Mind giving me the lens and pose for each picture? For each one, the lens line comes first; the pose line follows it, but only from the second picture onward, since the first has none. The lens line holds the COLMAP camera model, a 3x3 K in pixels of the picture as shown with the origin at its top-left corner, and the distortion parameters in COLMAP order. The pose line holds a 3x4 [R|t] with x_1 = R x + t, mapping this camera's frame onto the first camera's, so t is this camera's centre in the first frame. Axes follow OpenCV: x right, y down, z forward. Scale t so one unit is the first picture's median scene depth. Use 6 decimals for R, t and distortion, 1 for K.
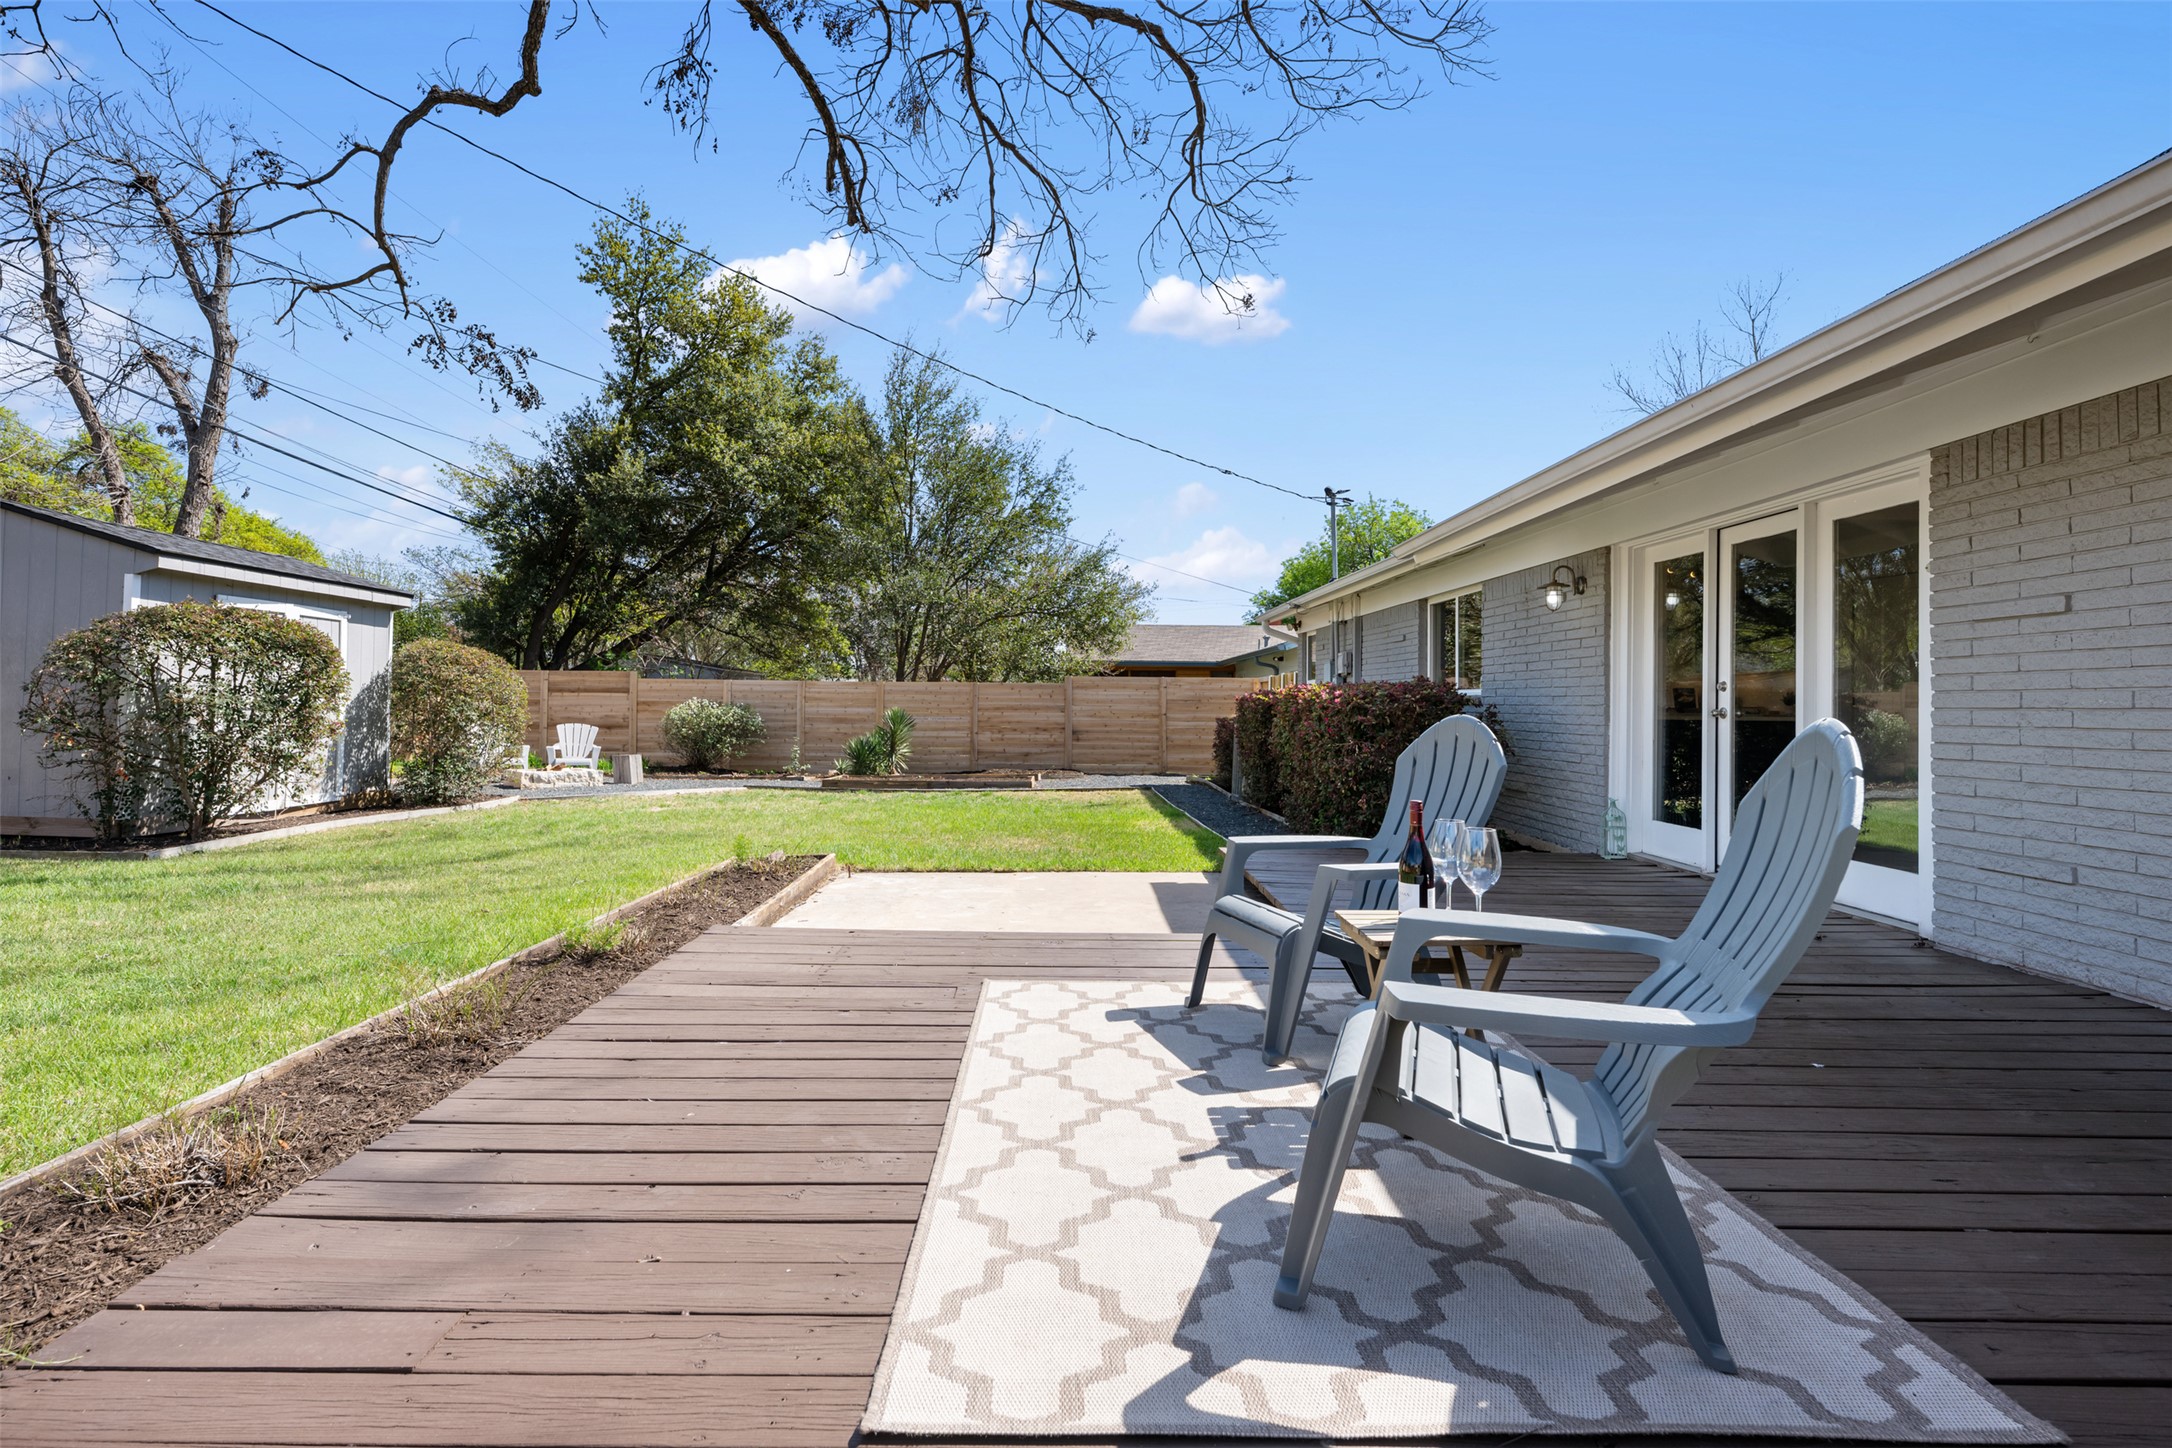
lens RADIAL K [[1012.1, 0, 1063.9], [0, 1012.1, 692.7], [0, 0, 1]] dist [0.002507, -0.001223]
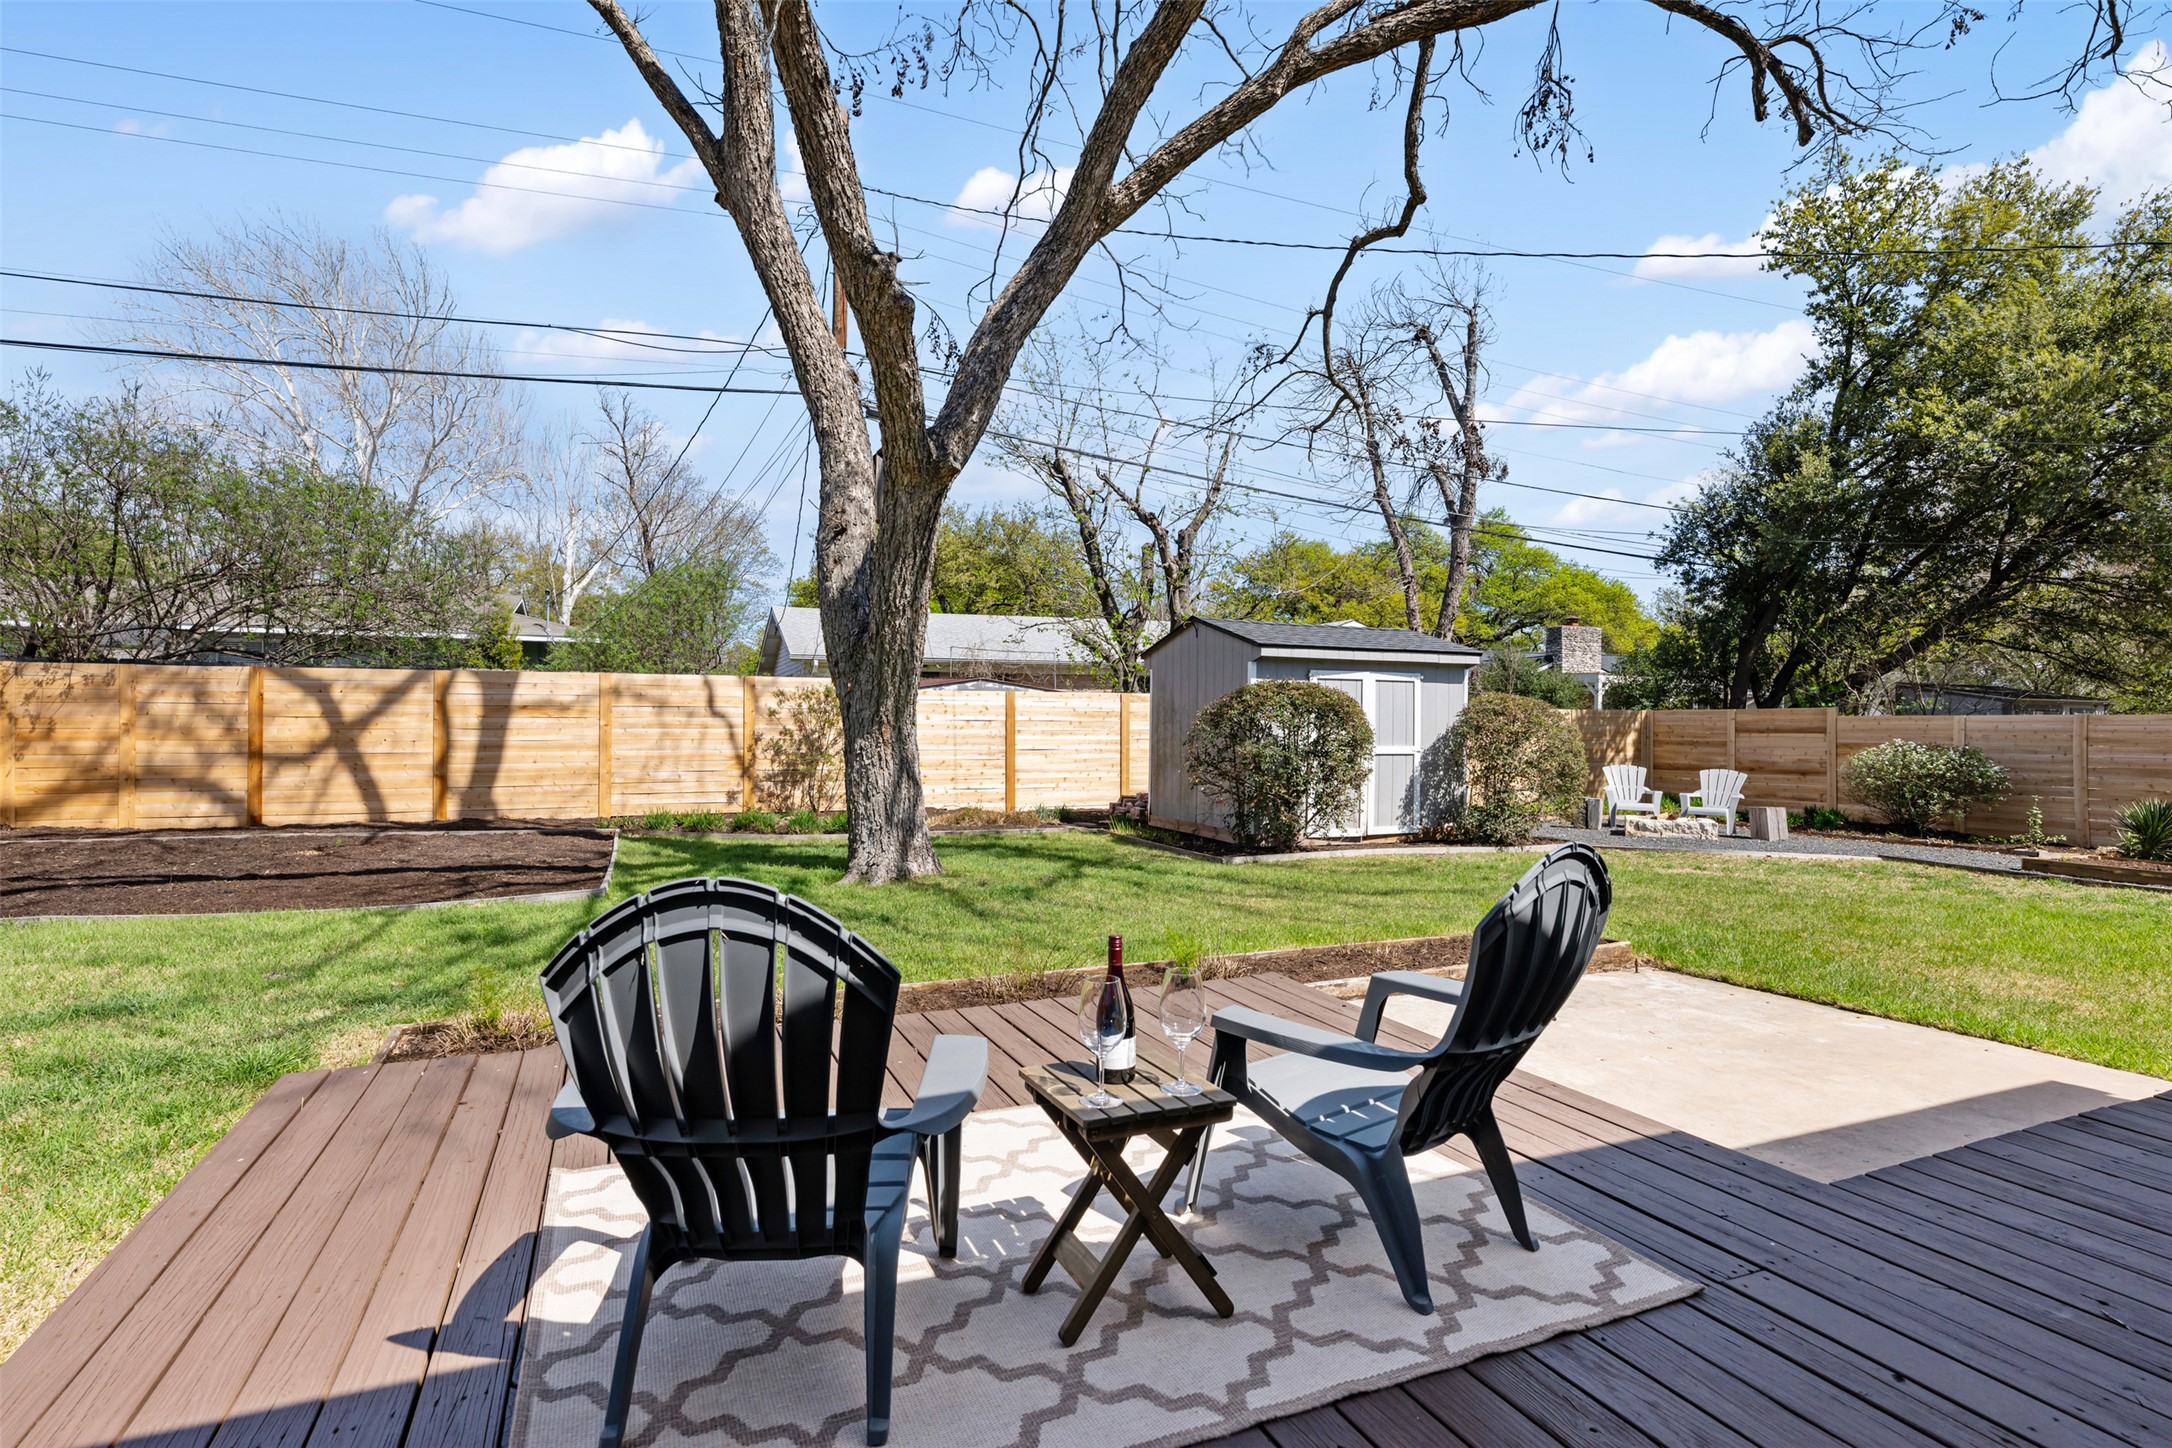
lens RADIAL K [[1063.1, 0, 1079.4], [0, 1063.1, 724.1], [0, 0, 1]] dist [-0.002284, 0.002098]
pose [[0.396100, -0.012120, -0.918127, 0.150473], [0.011993, 0.999896, -0.008026, -0.008471], [0.918129, -0.007832, 0.396205, 0.079311]]
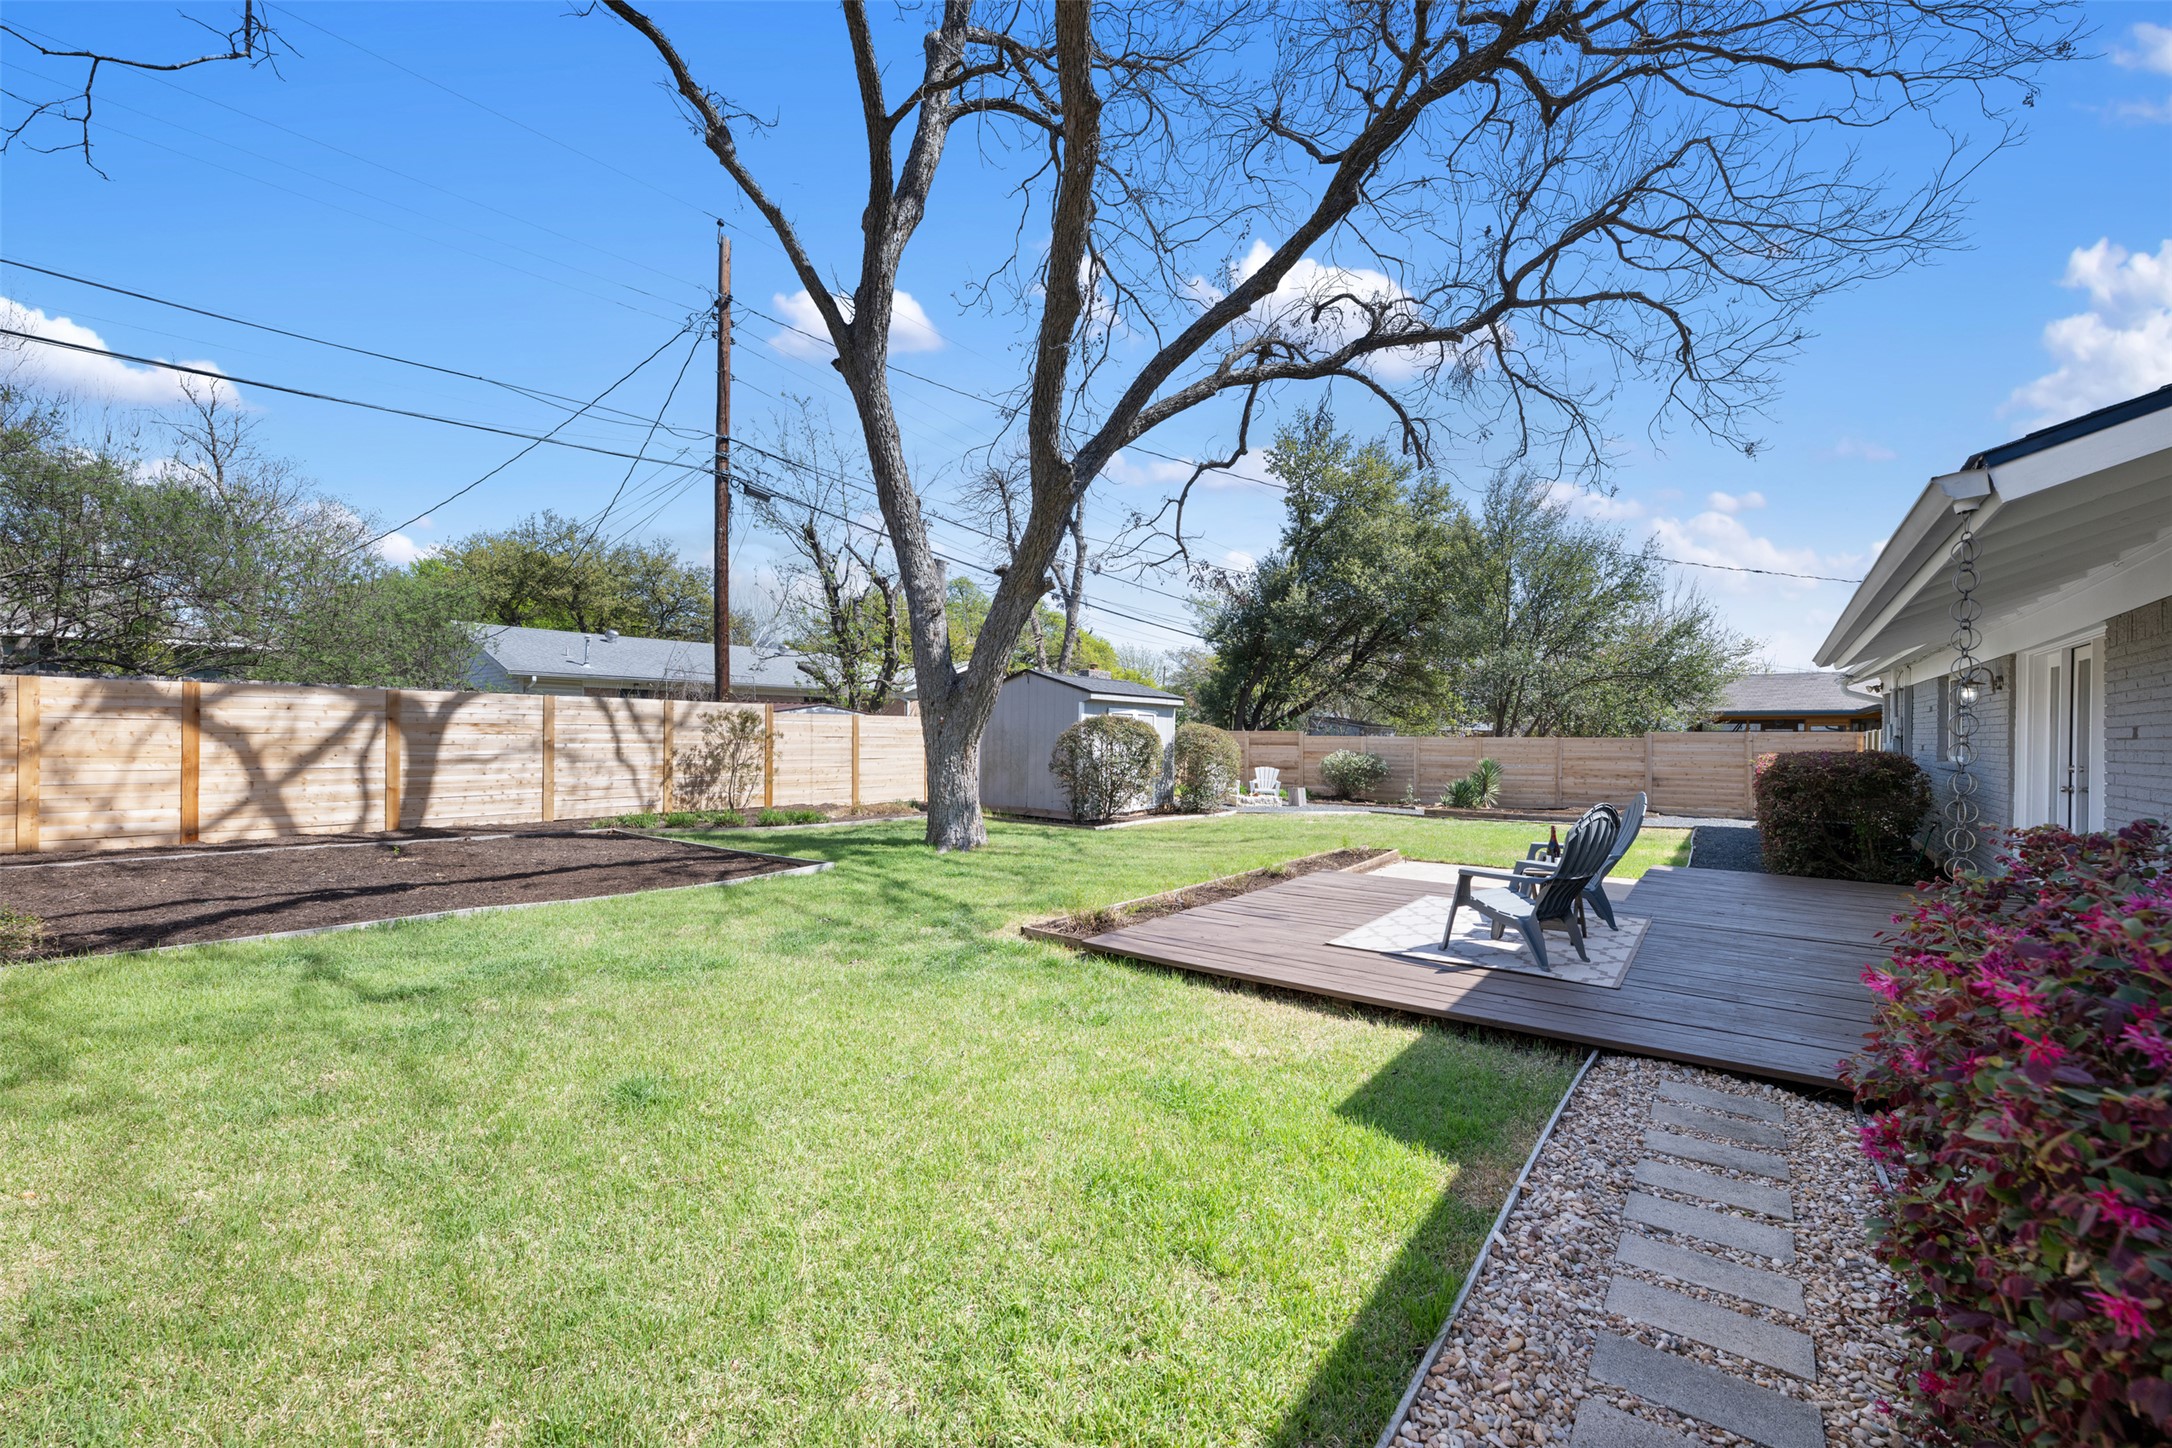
lens RADIAL K [[854.7, 0, 1090.0], [0, 854.7, 735.7], [0, 0, 1]] dist [0.000538, 0.000242]
pose [[0.795286, -0.006271, -0.606202, 0.095854], [0.008489, 0.999964, 0.000794, -0.018914], [0.606175, -0.005777, 0.795311, -0.200933]]
